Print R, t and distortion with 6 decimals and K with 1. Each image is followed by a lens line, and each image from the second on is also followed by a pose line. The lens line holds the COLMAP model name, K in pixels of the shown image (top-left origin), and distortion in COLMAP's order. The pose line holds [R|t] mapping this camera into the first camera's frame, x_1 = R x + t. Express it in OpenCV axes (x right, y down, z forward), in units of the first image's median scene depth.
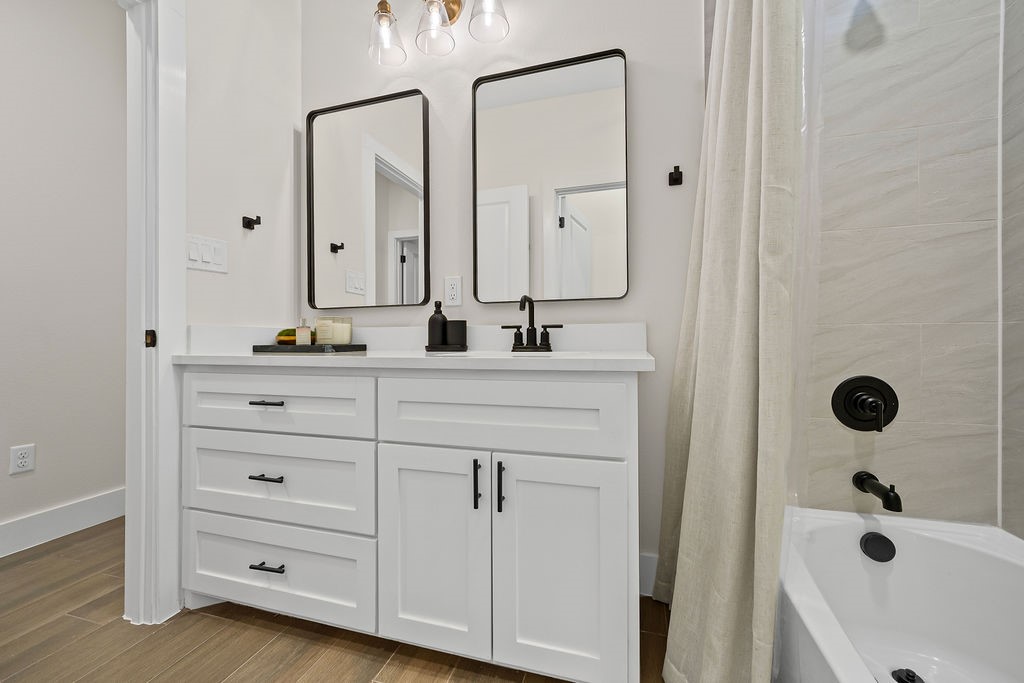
lens RADIAL K [[406.2, 0, 514.5], [0, 406.2, 336.4], [0, 0, 1]] dist [-0.002109, 0.000160]
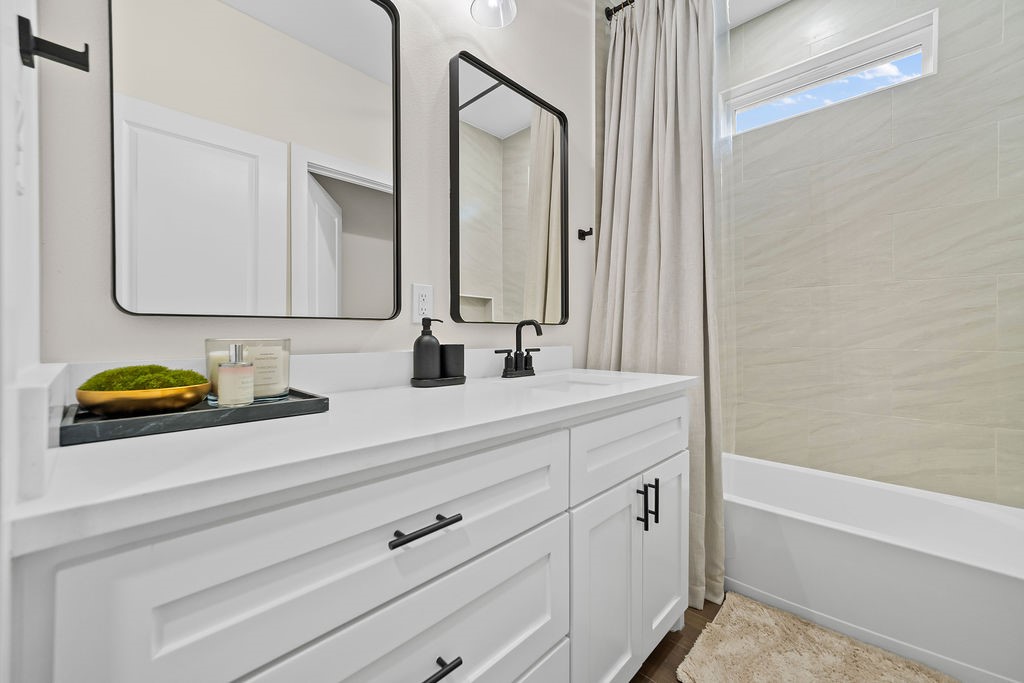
lens RADIAL K [[406.2, 0, 514.5], [0, 406.2, 336.4], [0, 0, 1]] dist [-0.002109, 0.000160]
pose [[0.445247, 0.006503, 0.895384, -0.810653], [0.015386, 0.999770, -0.014912, -0.043055], [-0.895275, 0.020416, 0.445045, 0.580294]]
